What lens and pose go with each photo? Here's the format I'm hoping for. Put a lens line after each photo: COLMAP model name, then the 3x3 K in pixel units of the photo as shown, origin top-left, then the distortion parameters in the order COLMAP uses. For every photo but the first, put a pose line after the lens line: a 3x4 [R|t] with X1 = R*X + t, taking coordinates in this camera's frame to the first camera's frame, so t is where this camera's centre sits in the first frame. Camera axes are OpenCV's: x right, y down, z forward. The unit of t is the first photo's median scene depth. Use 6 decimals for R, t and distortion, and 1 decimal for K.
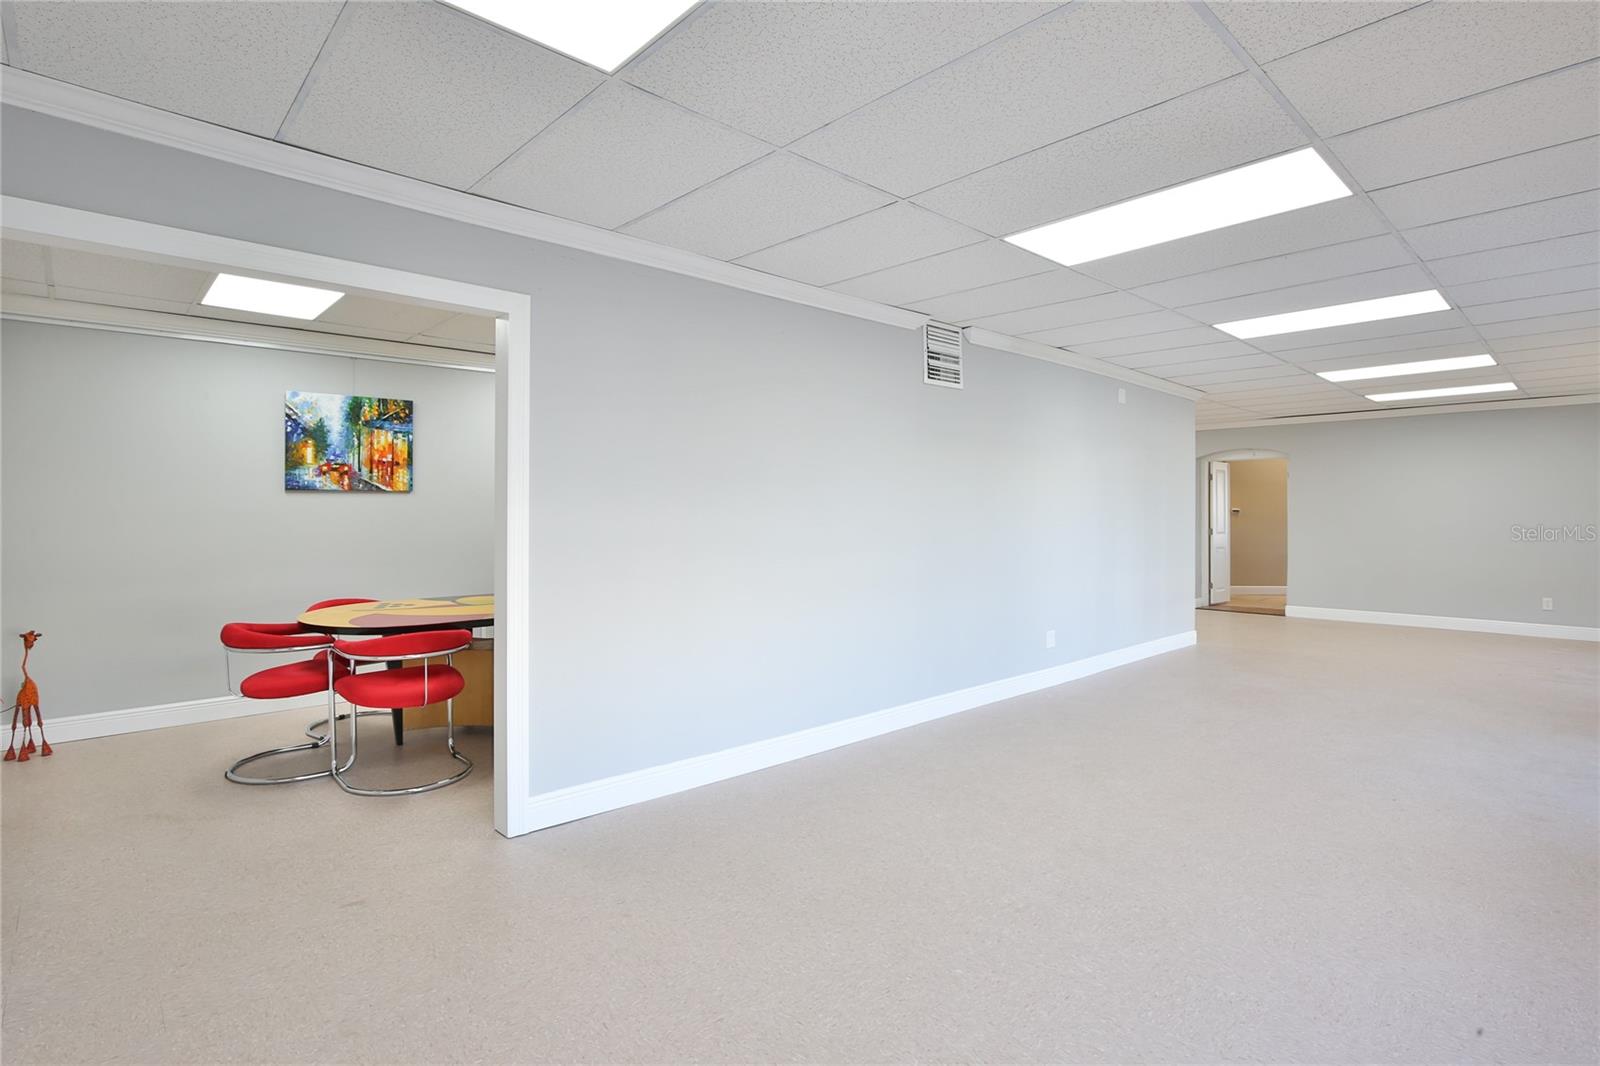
lens RADIAL K [[797.0, 0, 797.7], [0, 797.0, 520.3], [0, 0, 1]] dist [-0.044127, 0.010059]
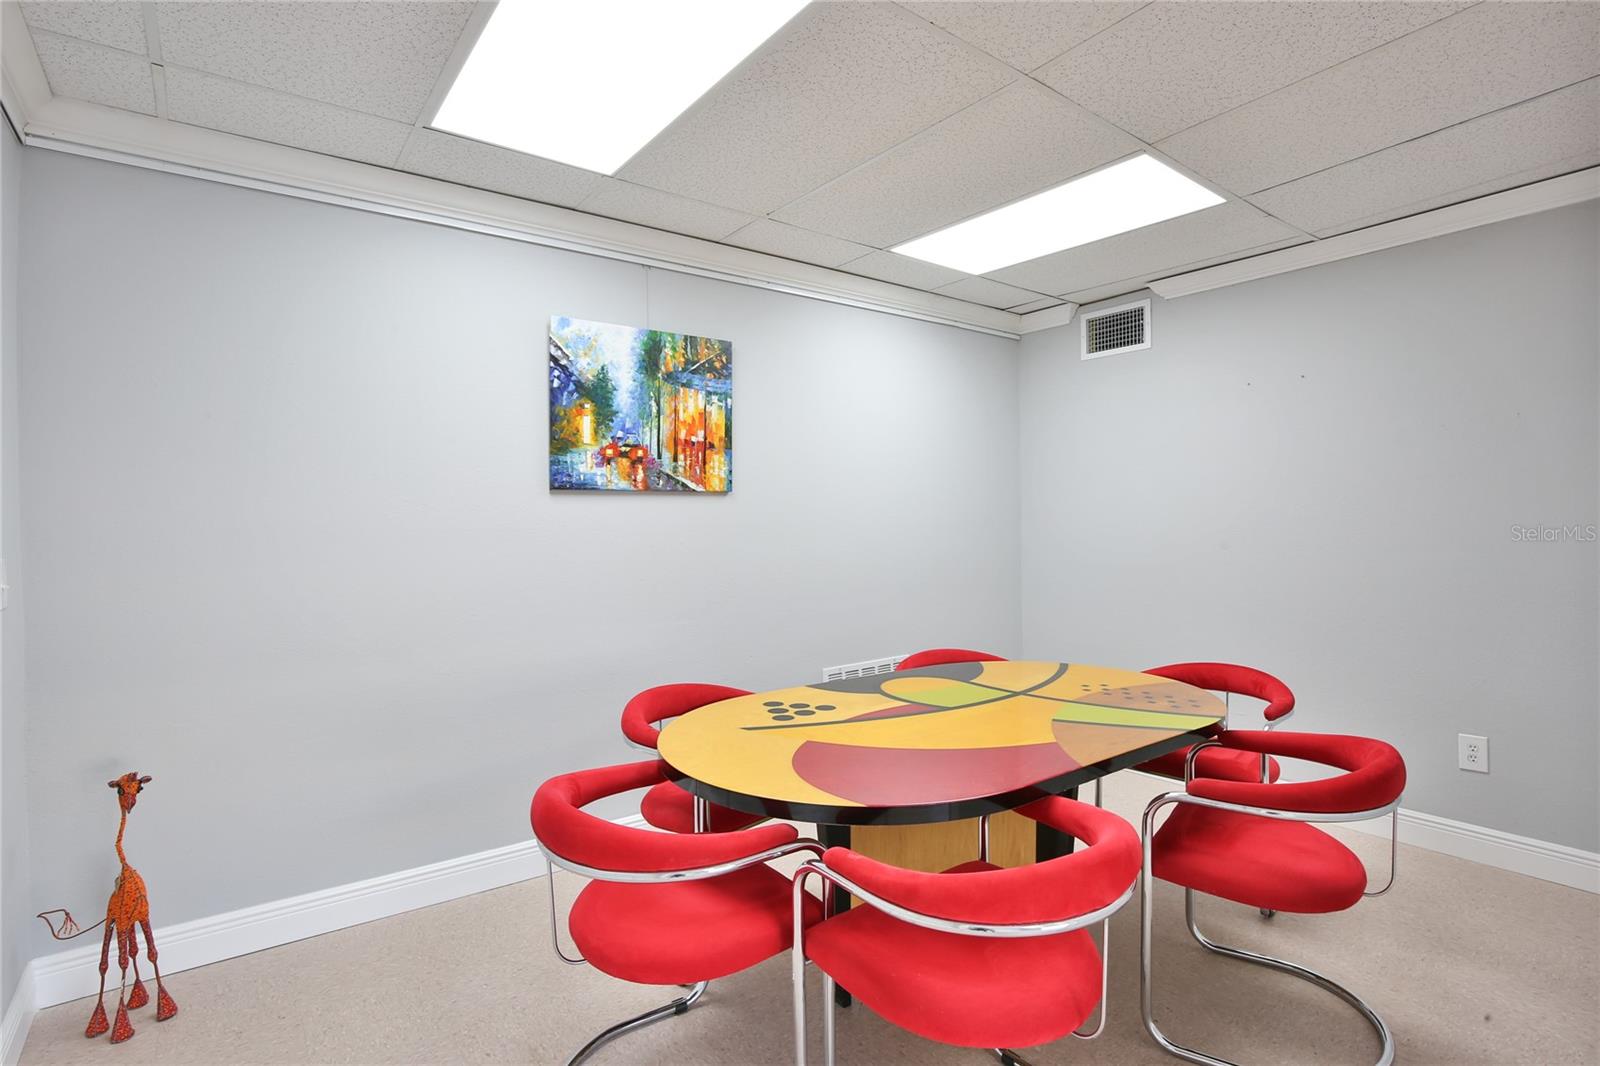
lens RADIAL K [[797.0, 0, 804.0], [0, 797.0, 539.7], [0, 0, 1]] dist [-0.044127, 0.010059]
pose [[0.996233, 0.003495, -0.086652, -0.405928], [-0.001682, 0.999778, 0.020985, -0.014108], [0.086706, -0.020760, 0.996018, 0.424039]]
